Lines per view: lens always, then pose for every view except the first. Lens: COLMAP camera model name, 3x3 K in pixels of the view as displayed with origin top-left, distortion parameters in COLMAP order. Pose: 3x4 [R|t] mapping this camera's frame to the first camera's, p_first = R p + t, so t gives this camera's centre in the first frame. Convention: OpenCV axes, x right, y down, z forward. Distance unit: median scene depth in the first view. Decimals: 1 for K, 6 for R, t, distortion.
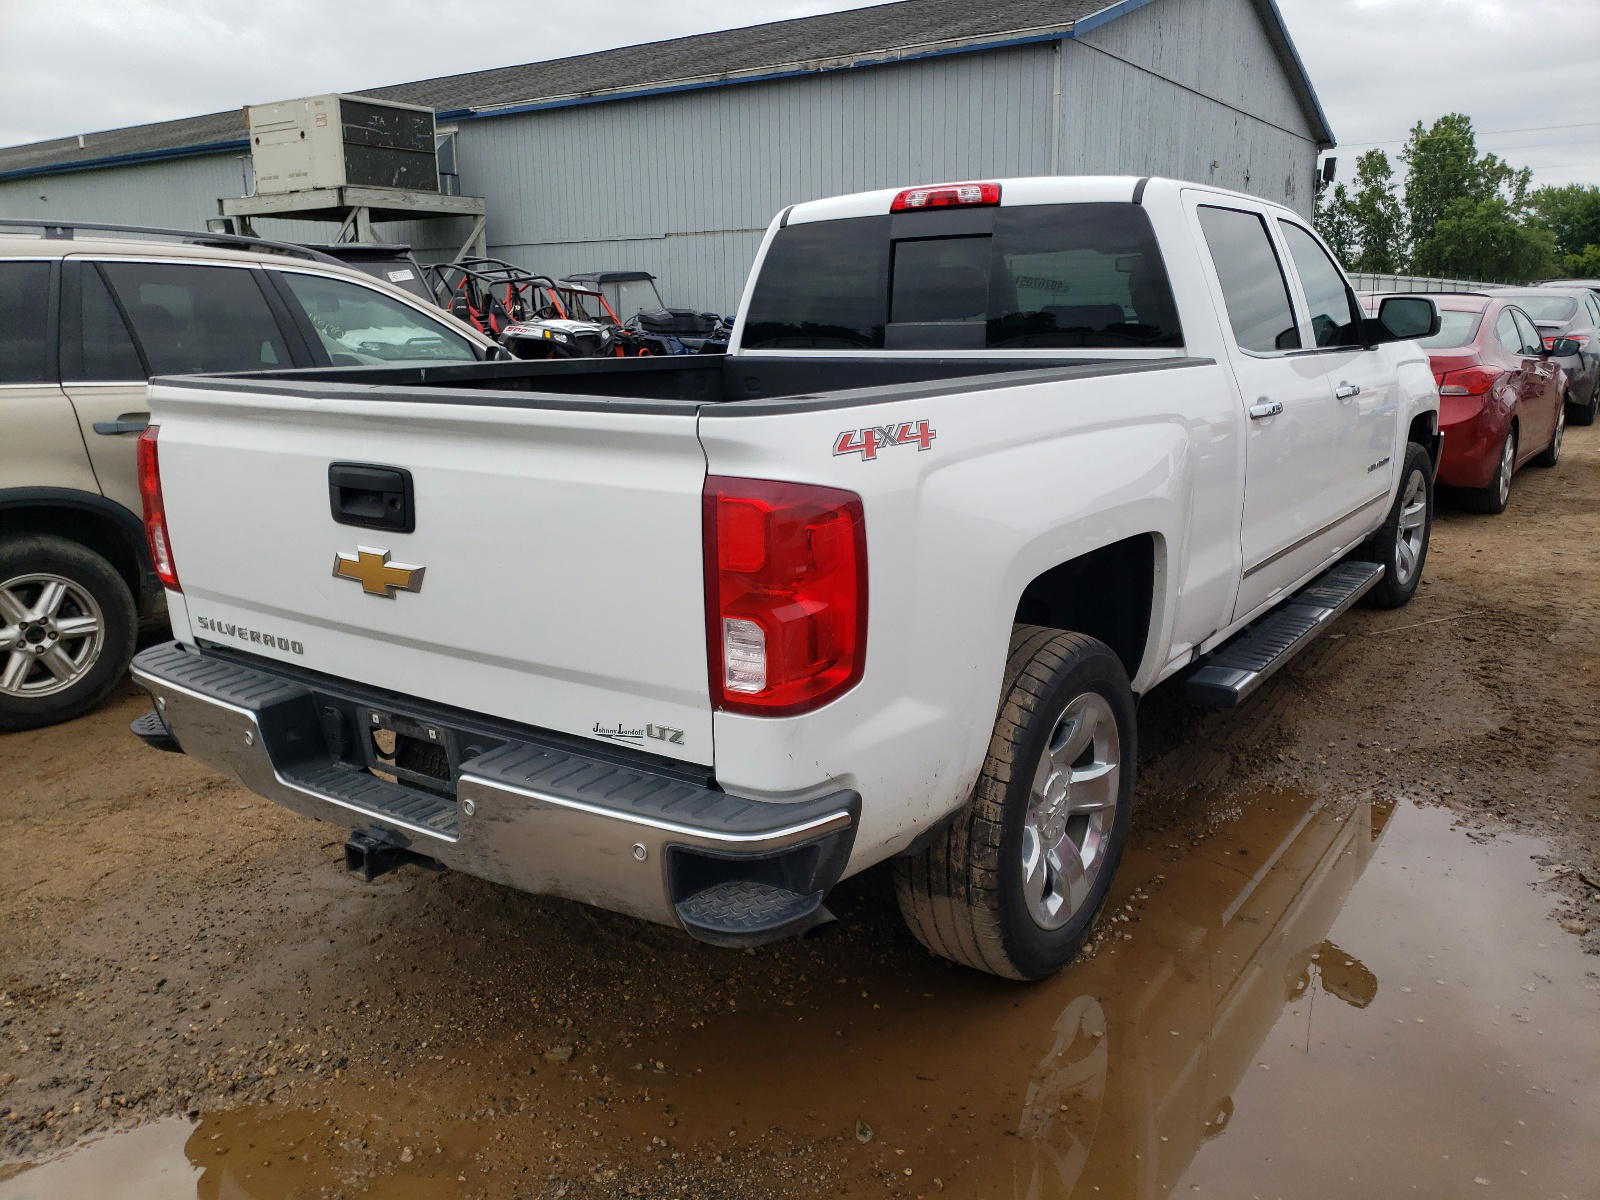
lens RADIAL K [[1234.9, 0, 800.0], [0, 1234.9, 600.0], [0, 0, 1]] dist [0.000014, -0.000700]
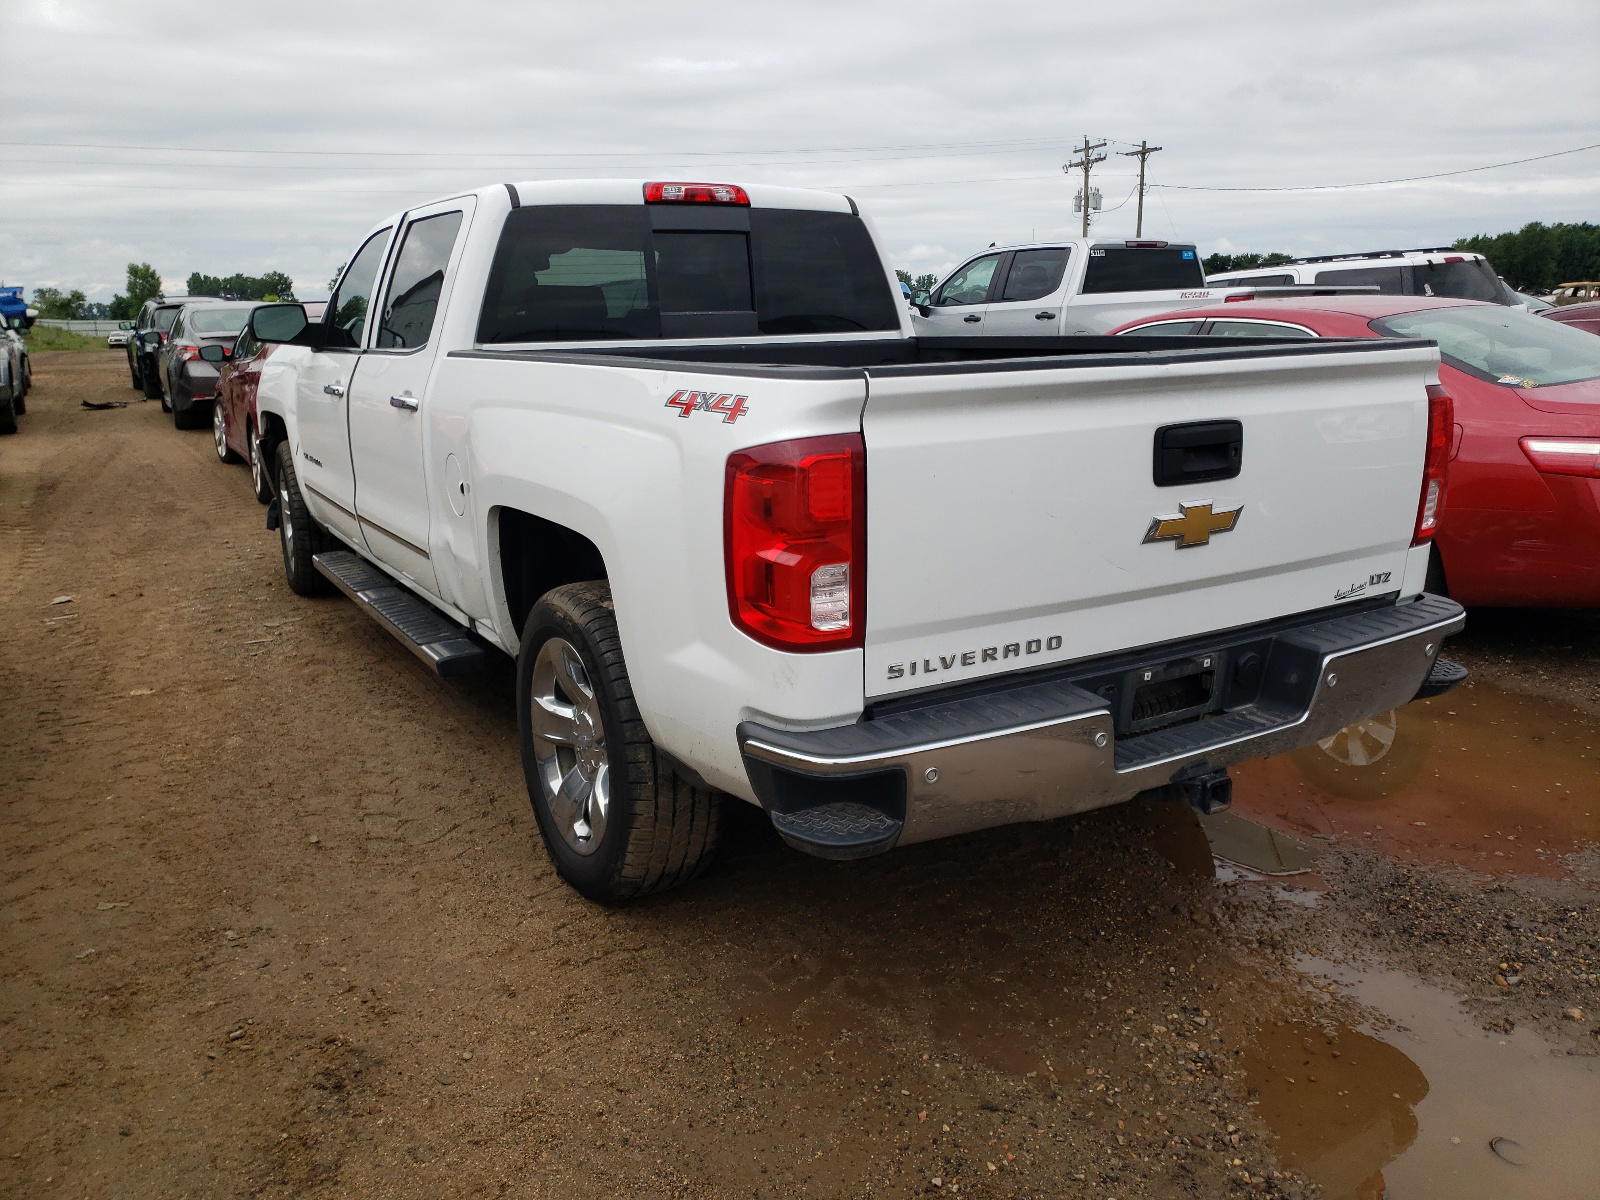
lens RADIAL K [[1231.7, 0, 800.0], [0, 1231.7, 600.0], [0, 0, 1]] dist [0.054482, -0.000318]
pose [[0.408801, -0.203961, 0.889540, -1.413189], [0.218463, 0.968238, 0.121608, -0.159513], [-0.886090, 0.144618, 0.440375, 0.819186]]
